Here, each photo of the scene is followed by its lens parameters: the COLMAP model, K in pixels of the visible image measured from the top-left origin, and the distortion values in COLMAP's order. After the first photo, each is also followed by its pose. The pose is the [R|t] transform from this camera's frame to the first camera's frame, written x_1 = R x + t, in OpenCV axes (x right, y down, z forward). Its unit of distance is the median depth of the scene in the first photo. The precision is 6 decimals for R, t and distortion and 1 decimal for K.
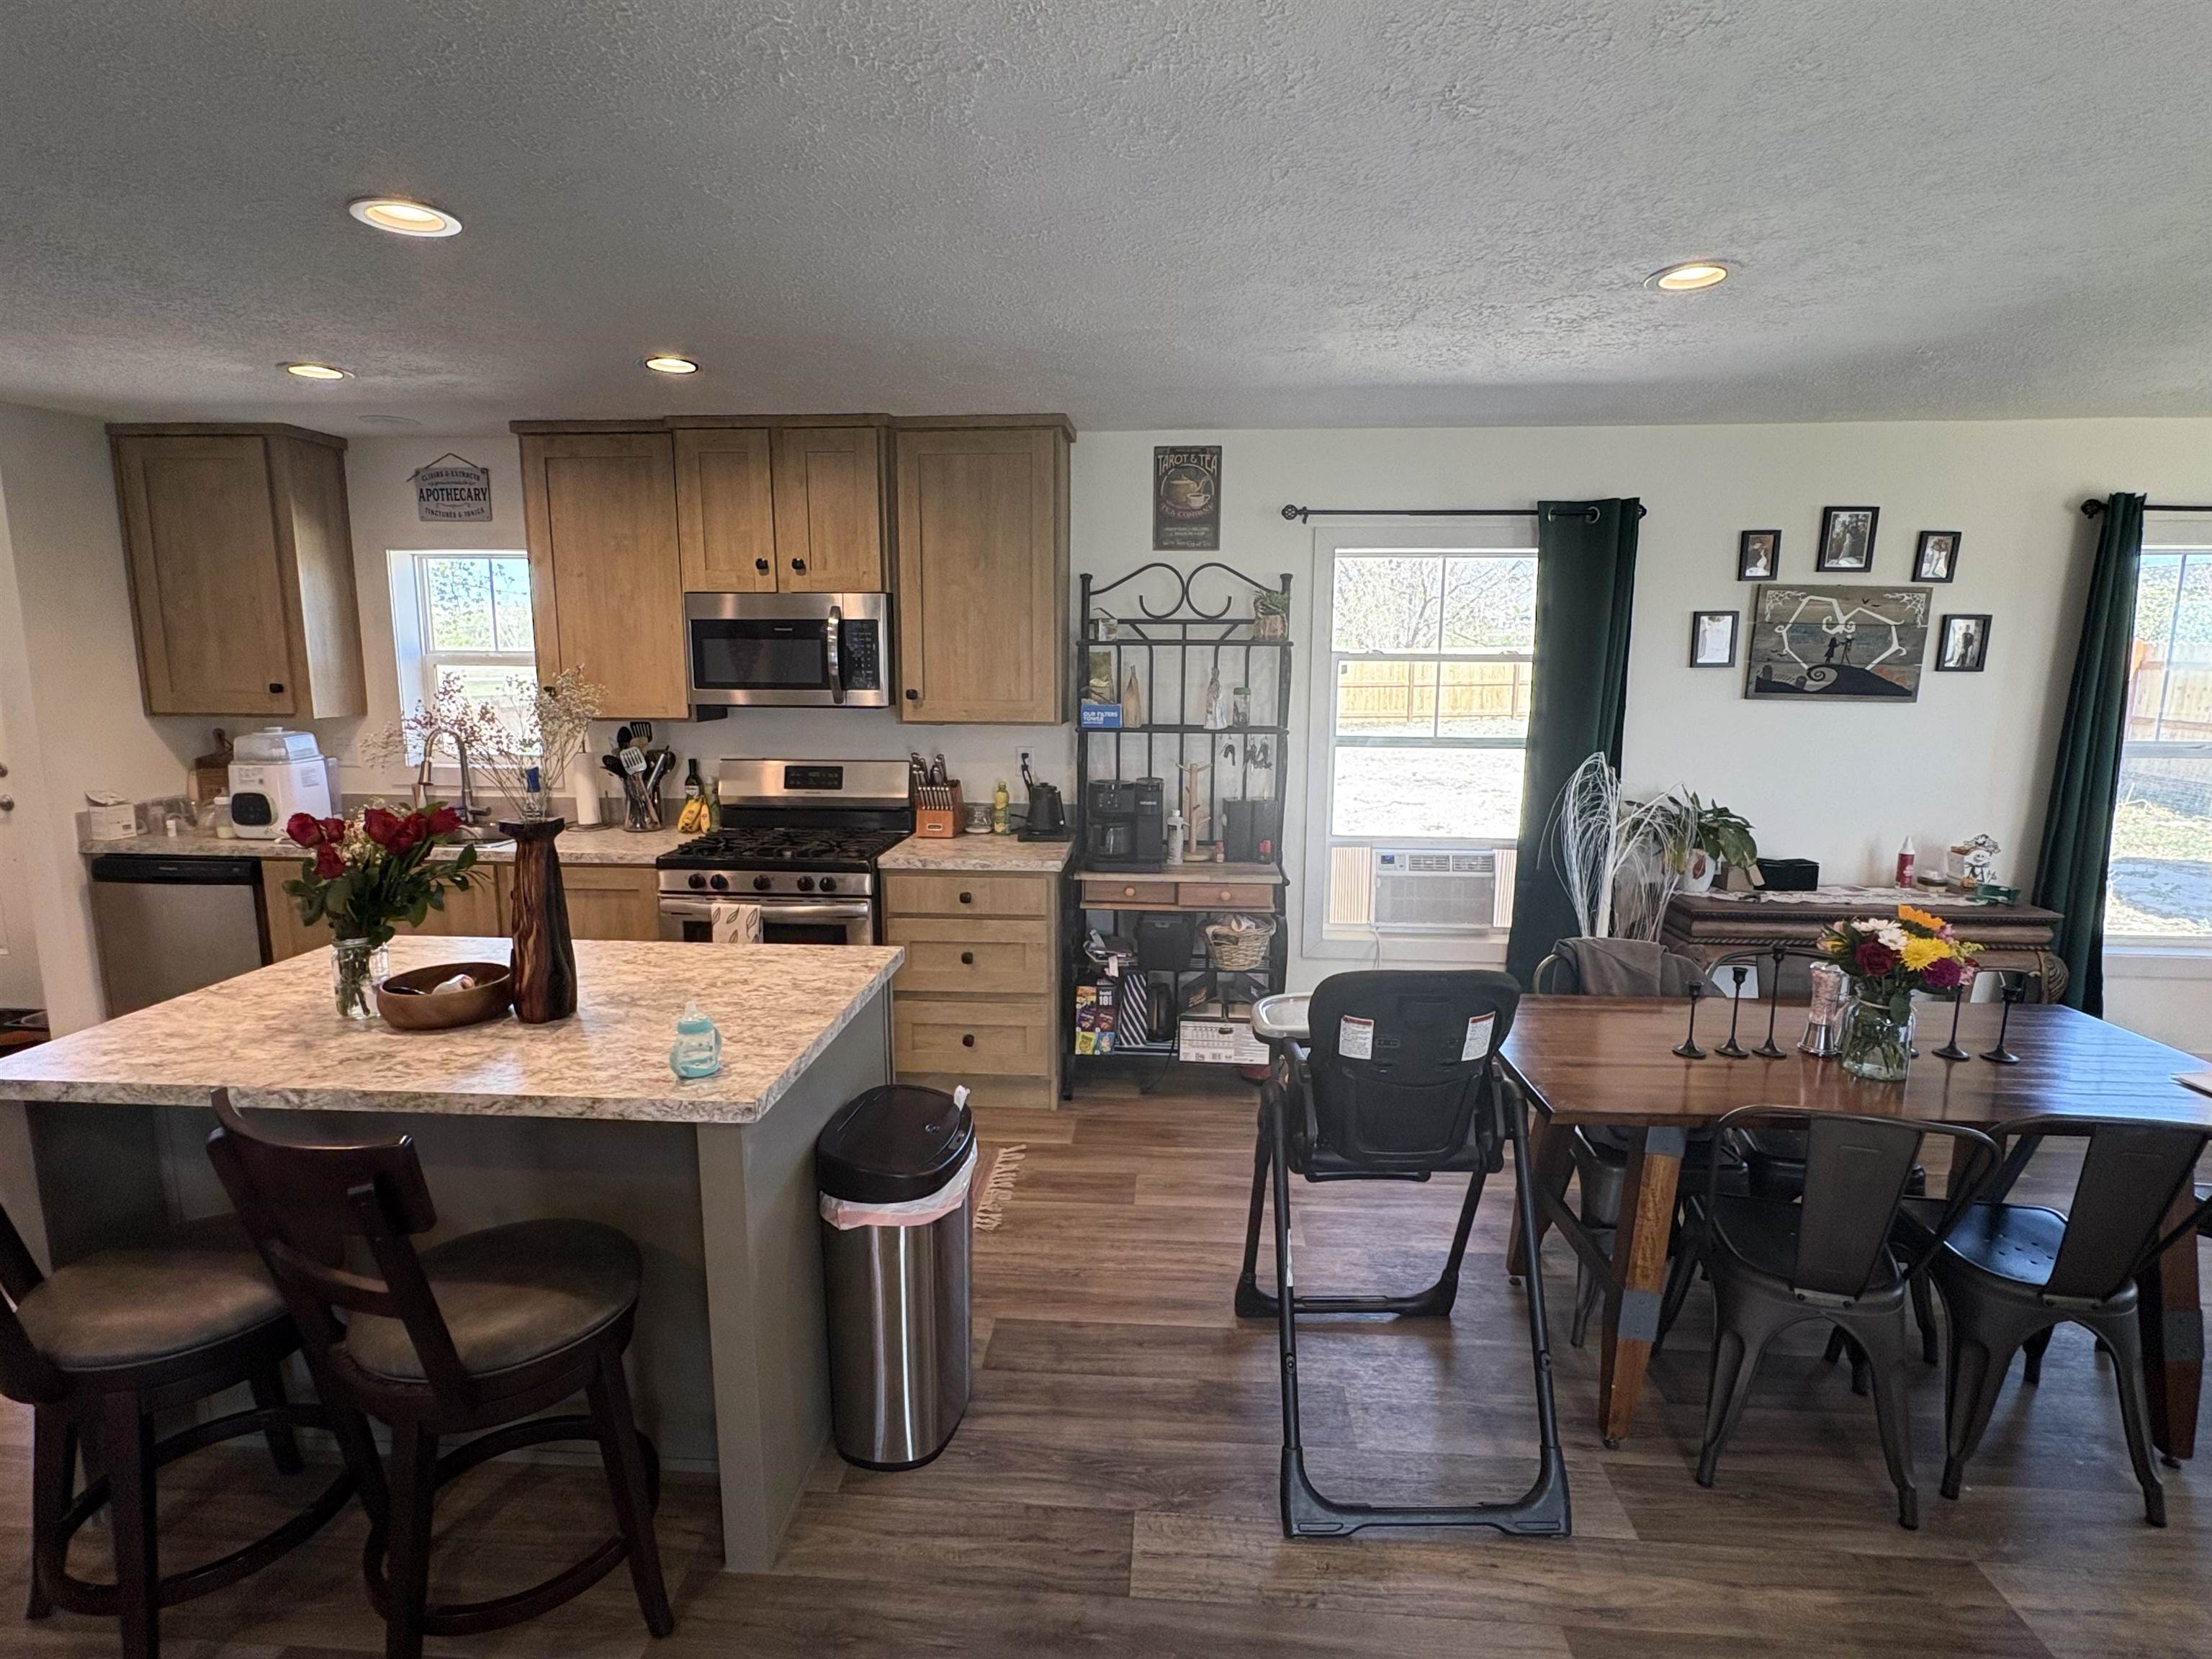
lens RADIAL K [[1109.4, 0, 1104.6], [0, 1109.4, 835.1], [0, 0, 1]] dist [0.004954, -0.002570]
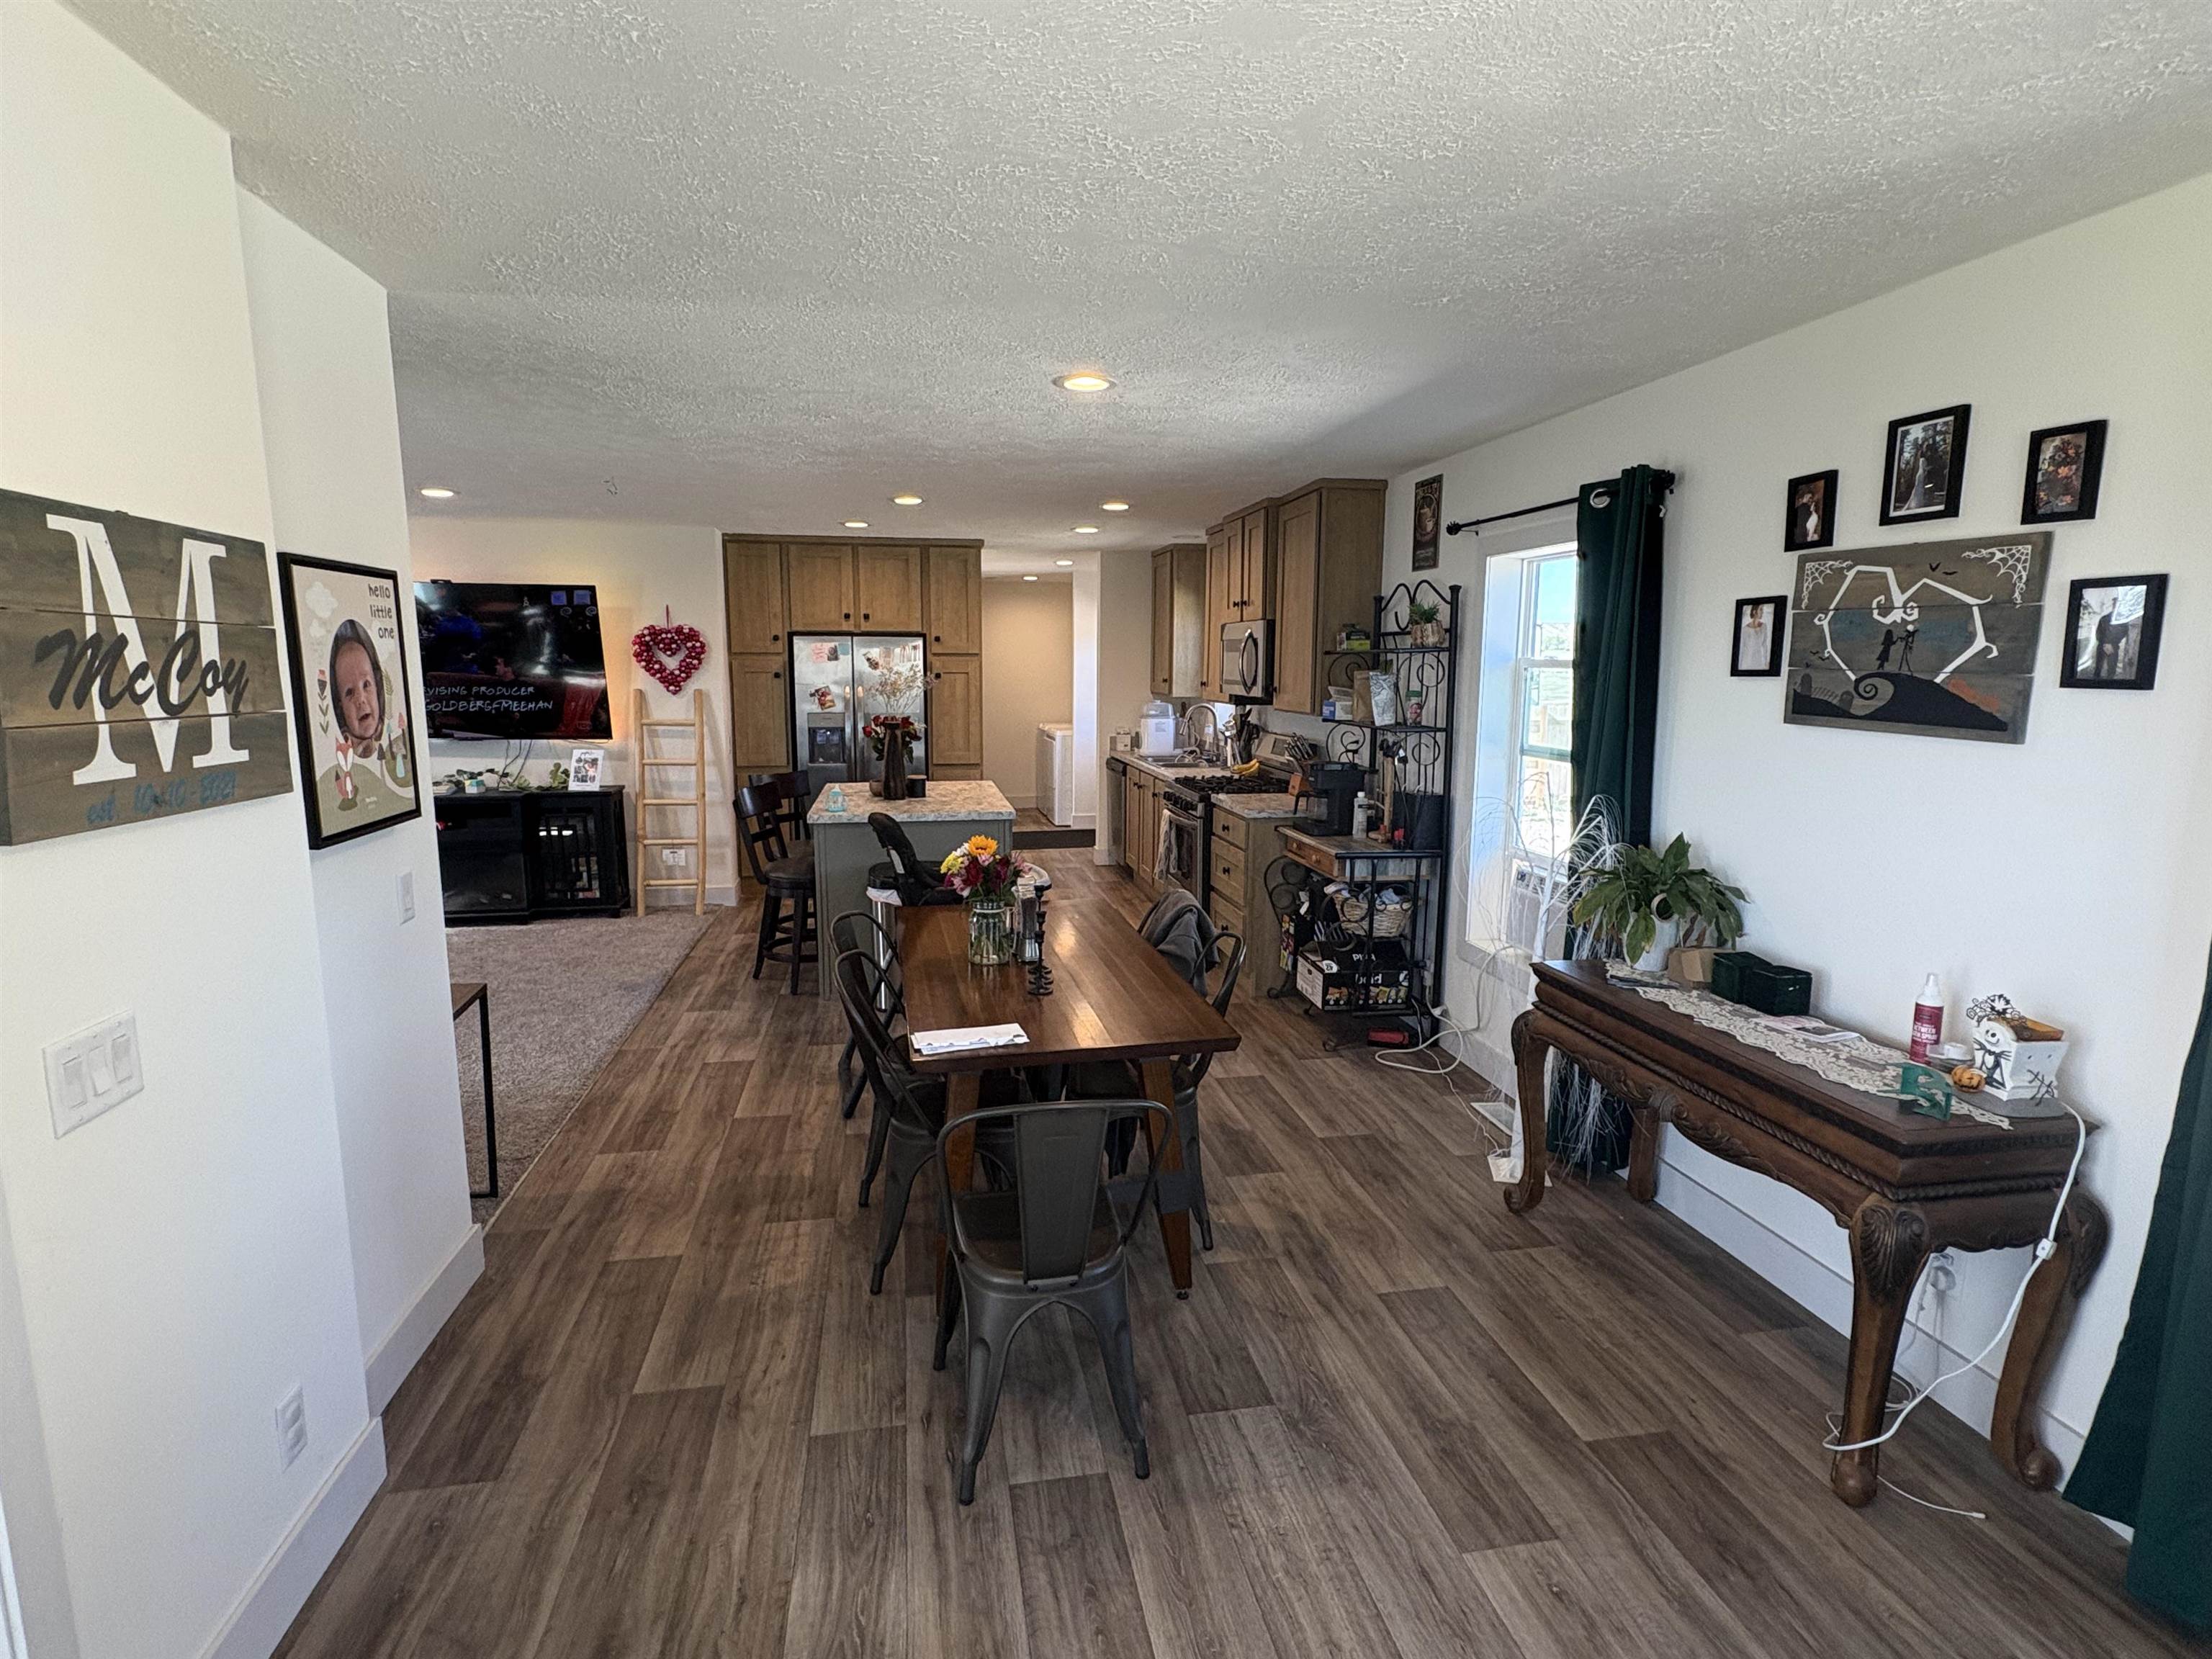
lens RADIAL K [[1109.4, 0, 1103.6], [0, 1109.4, 827.7], [0, 0, 1]] dist [0.004954, -0.002570]
pose [[0.247246, 0.139297, -0.958888, 1.157032], [-0.158209, 0.982135, 0.101881, -0.063621], [0.955949, 0.126515, 0.264867, 0.433074]]
